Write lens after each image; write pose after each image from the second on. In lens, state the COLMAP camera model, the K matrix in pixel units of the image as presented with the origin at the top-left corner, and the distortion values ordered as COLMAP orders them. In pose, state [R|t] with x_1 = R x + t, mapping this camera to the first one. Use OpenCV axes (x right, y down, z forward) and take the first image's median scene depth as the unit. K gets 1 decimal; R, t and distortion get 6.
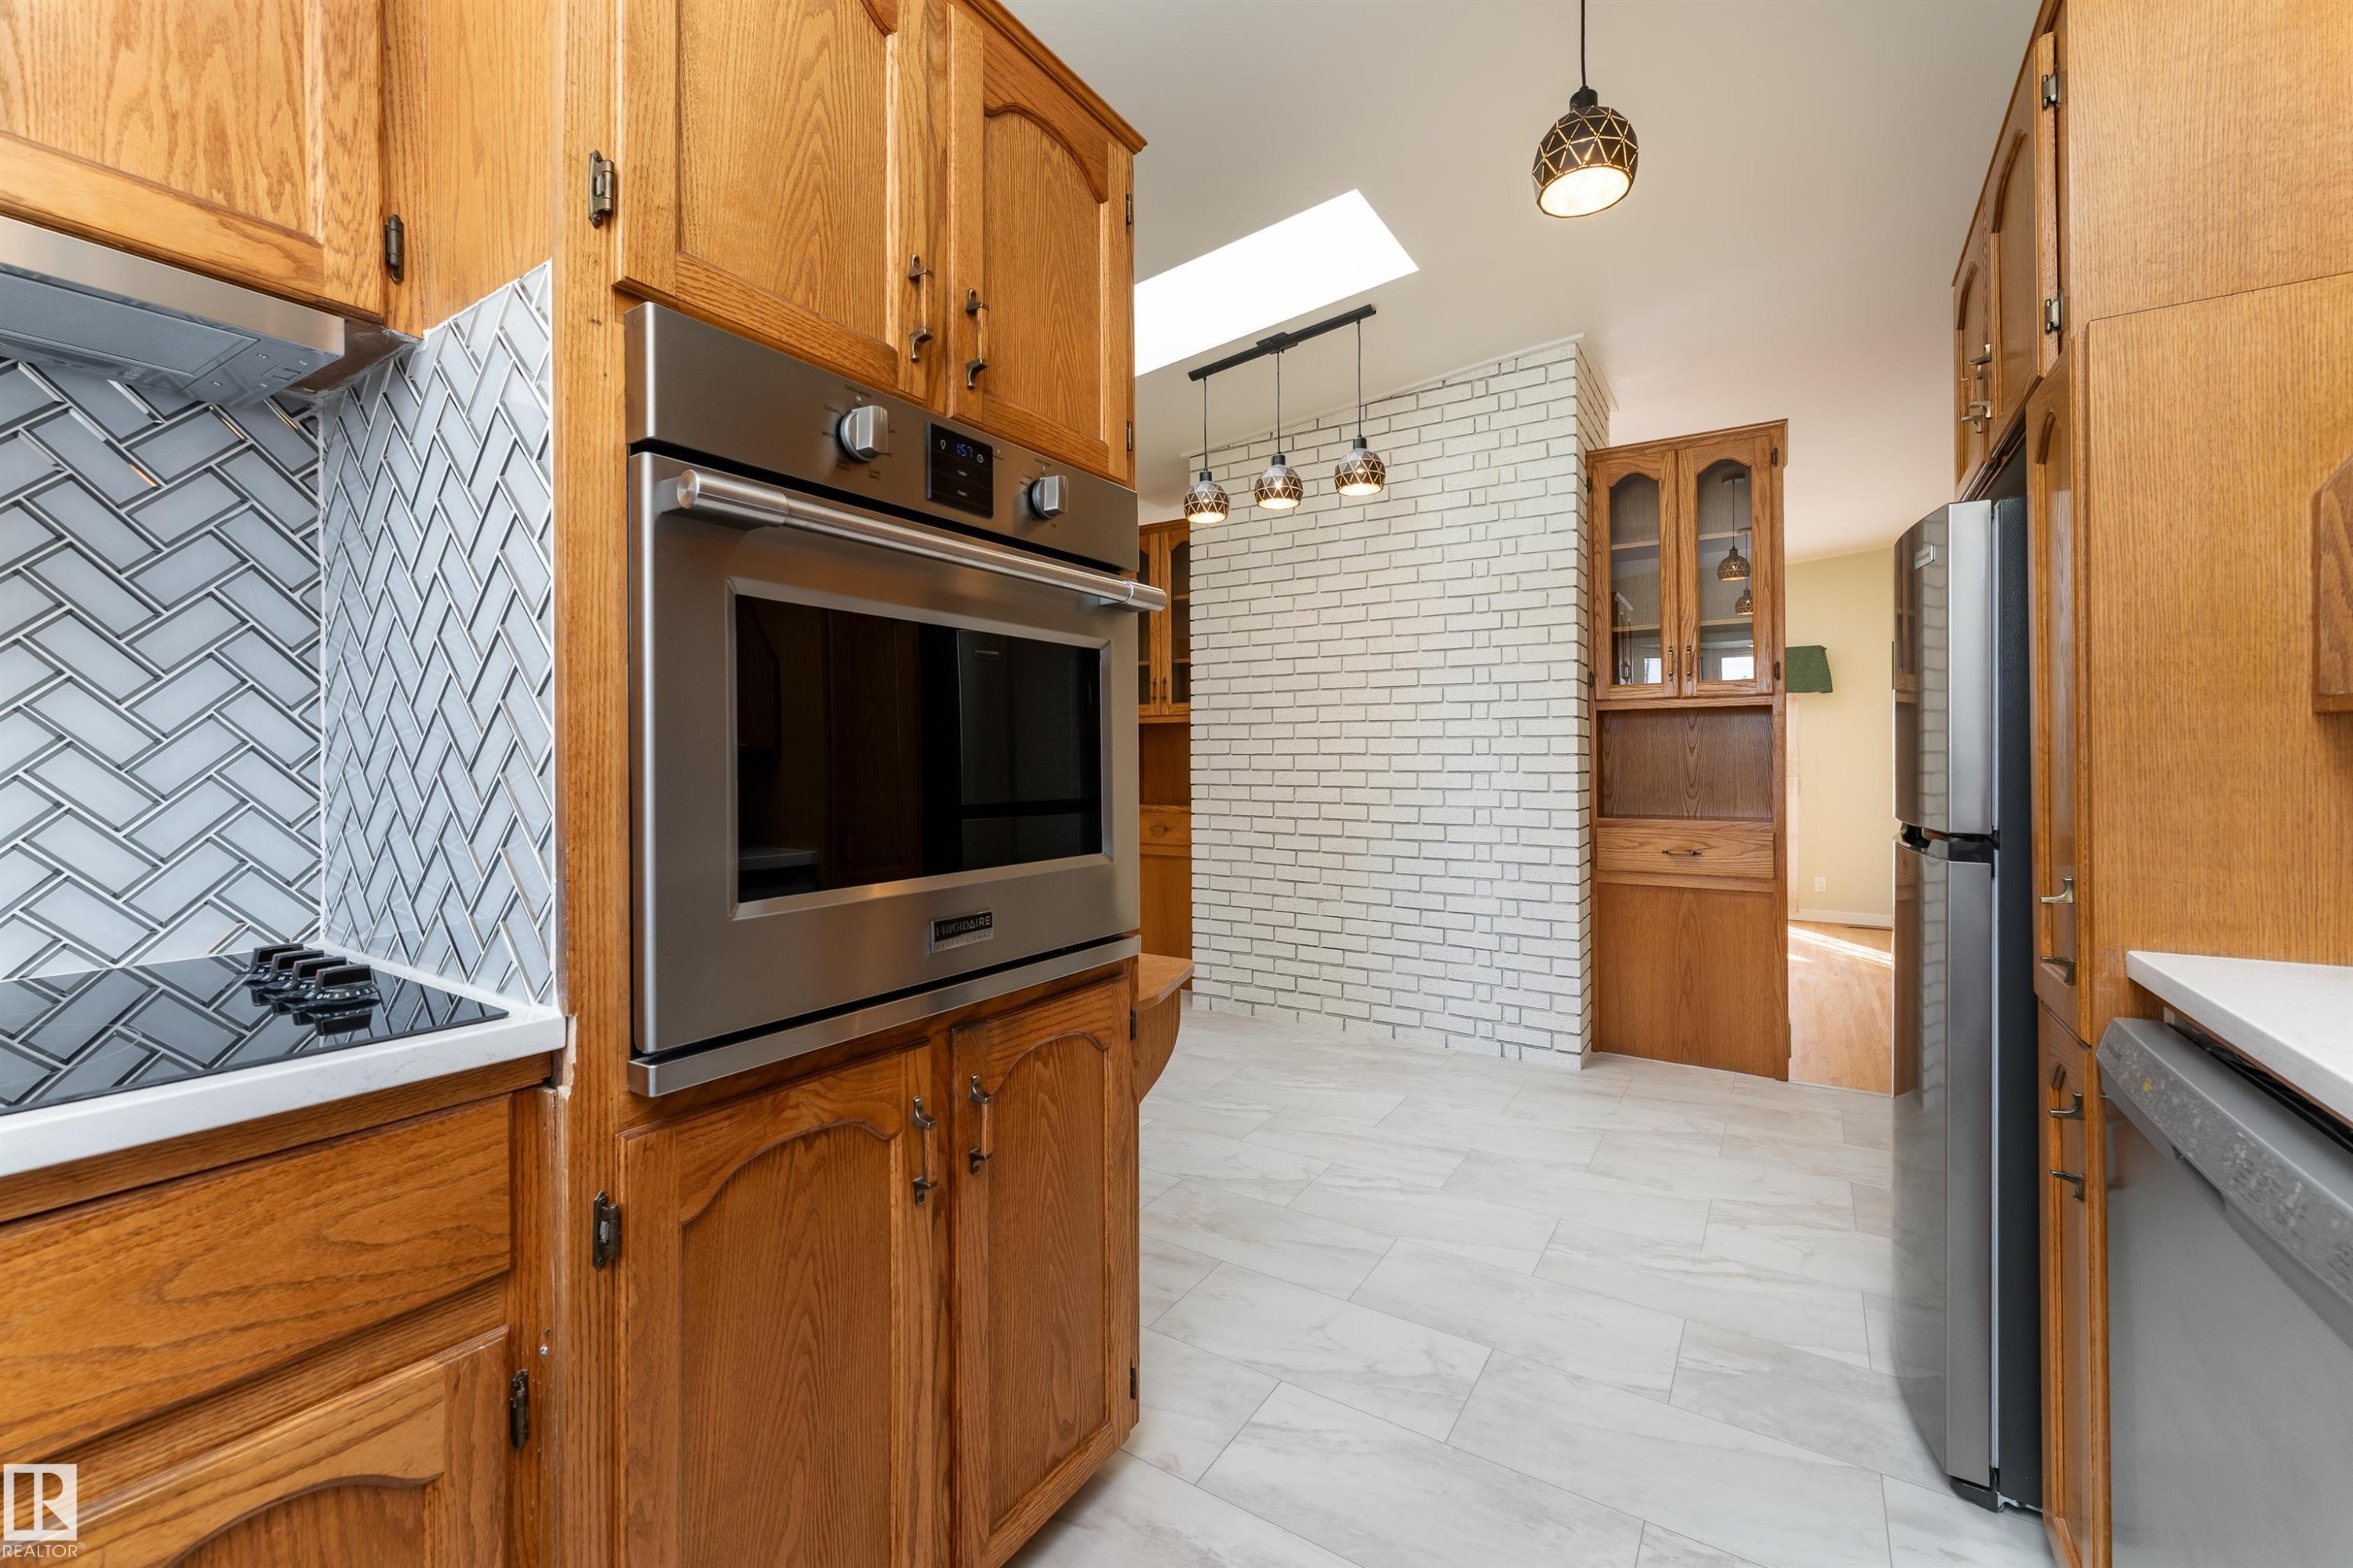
lens RADIAL K [[948.4, 0, 1169.5], [0, 948.4, 780.0], [0, 0, 1]] dist [-0.002228, 0.000079]
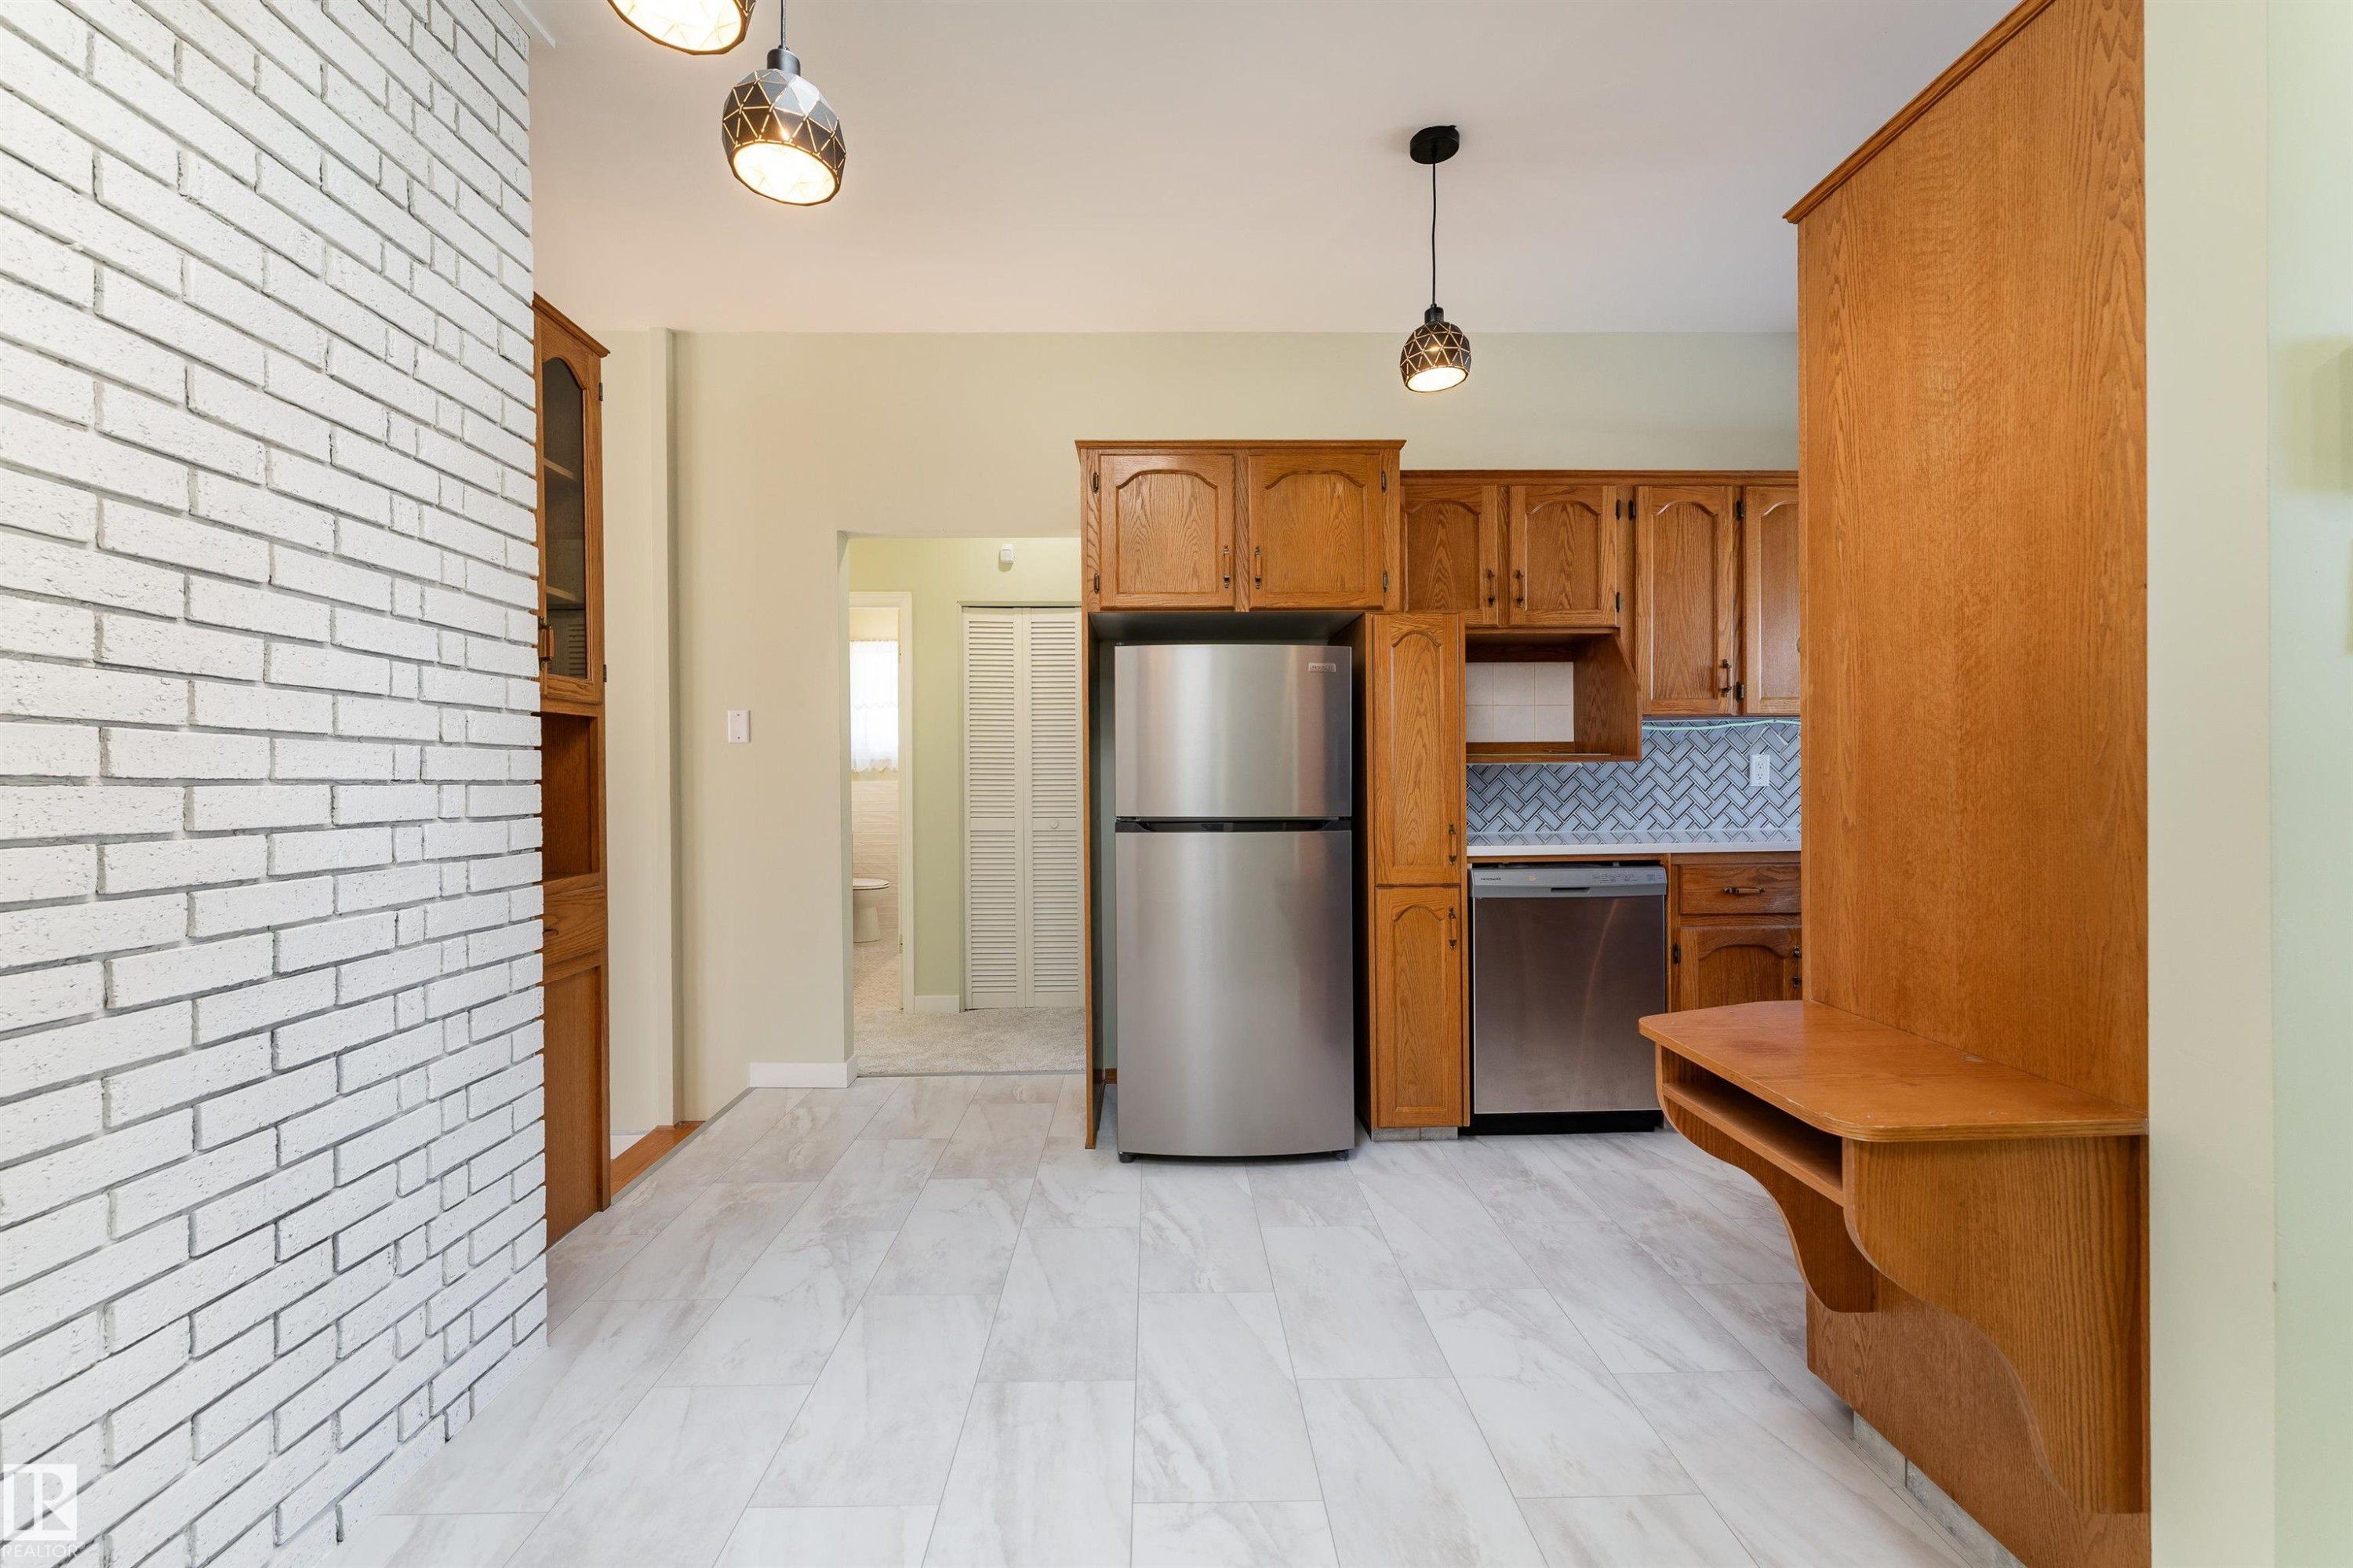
lens RADIAL K [[948.4, 0, 1169.5], [0, 948.4, 780.0], [0, 0, 1]] dist [-0.002228, 0.000079]
pose [[-0.569824, 0.008345, 0.821724, -0.383385], [0.031098, 0.999451, 0.011415, -0.036760], [-0.821178, 0.032059, -0.569771, 1.626892]]
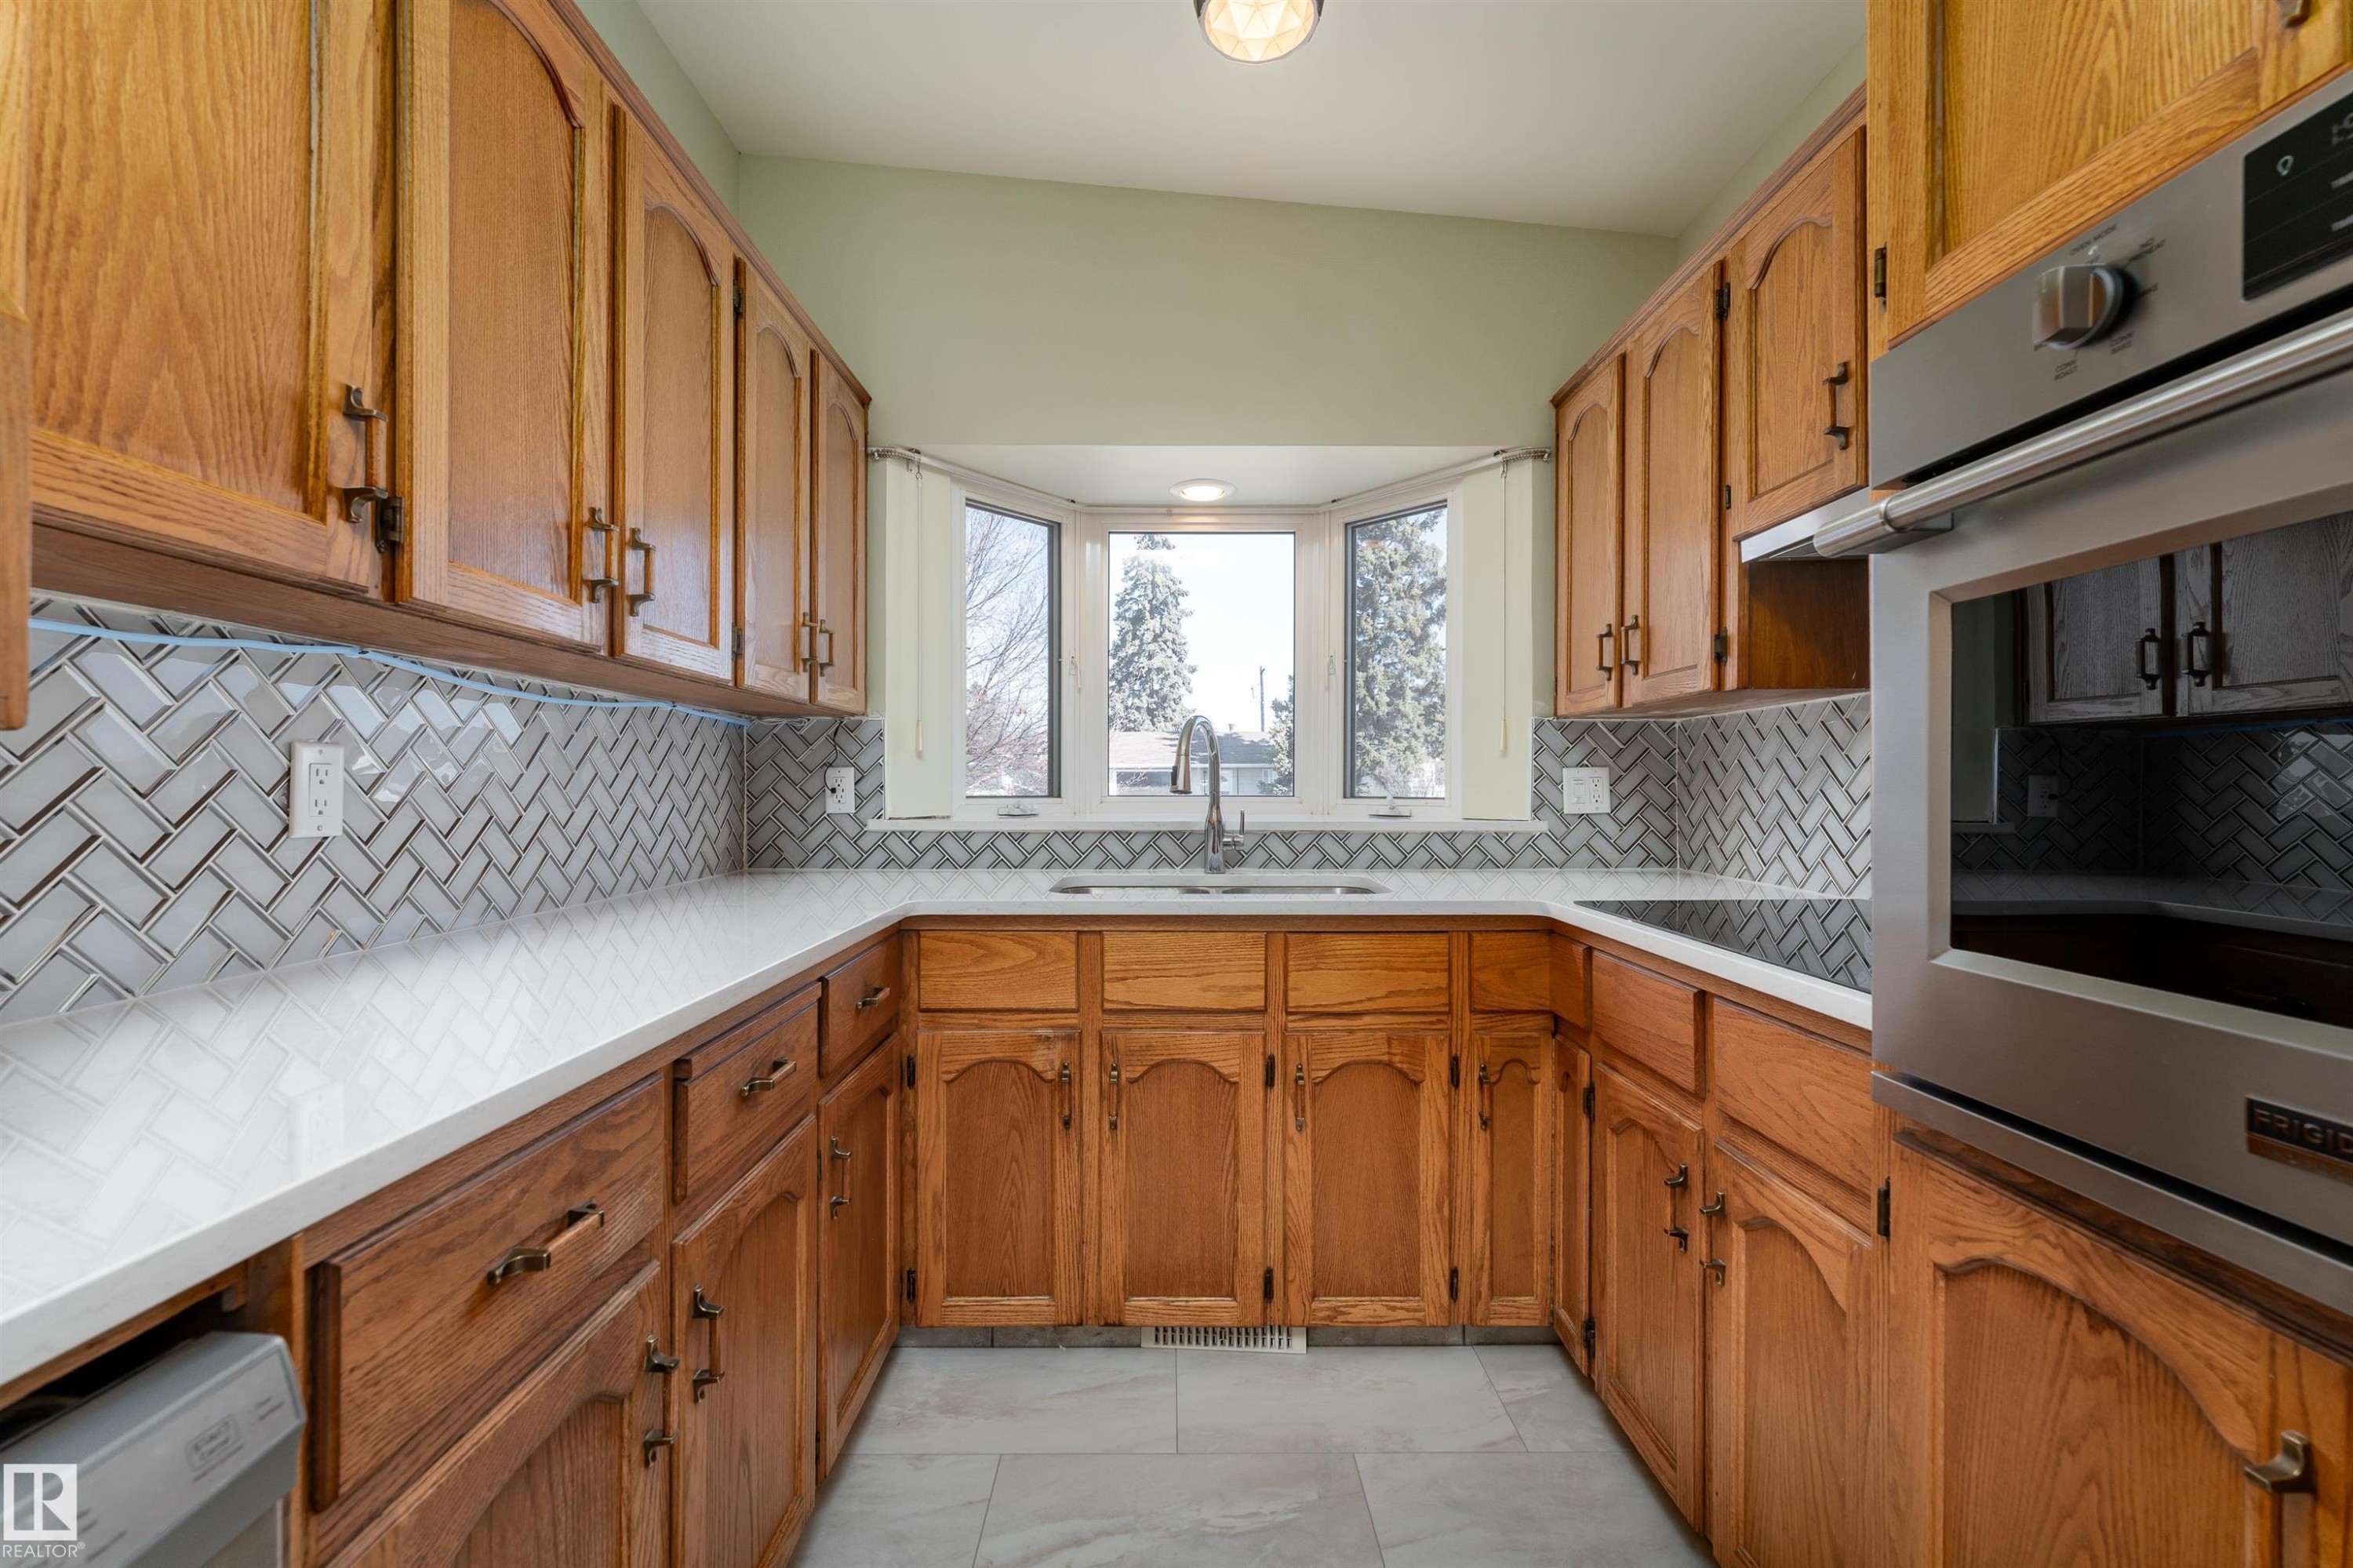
lens RADIAL K [[948.4, 0, 1169.5], [0, 948.4, 780.0], [0, 0, 1]] dist [-0.002228, 0.000079]
pose [[-0.829767, 0.012154, -0.557978, 0.287402], [0.000542, 0.999780, 0.020971, -0.019857], [0.558110, 0.017099, -0.829591, 0.579406]]
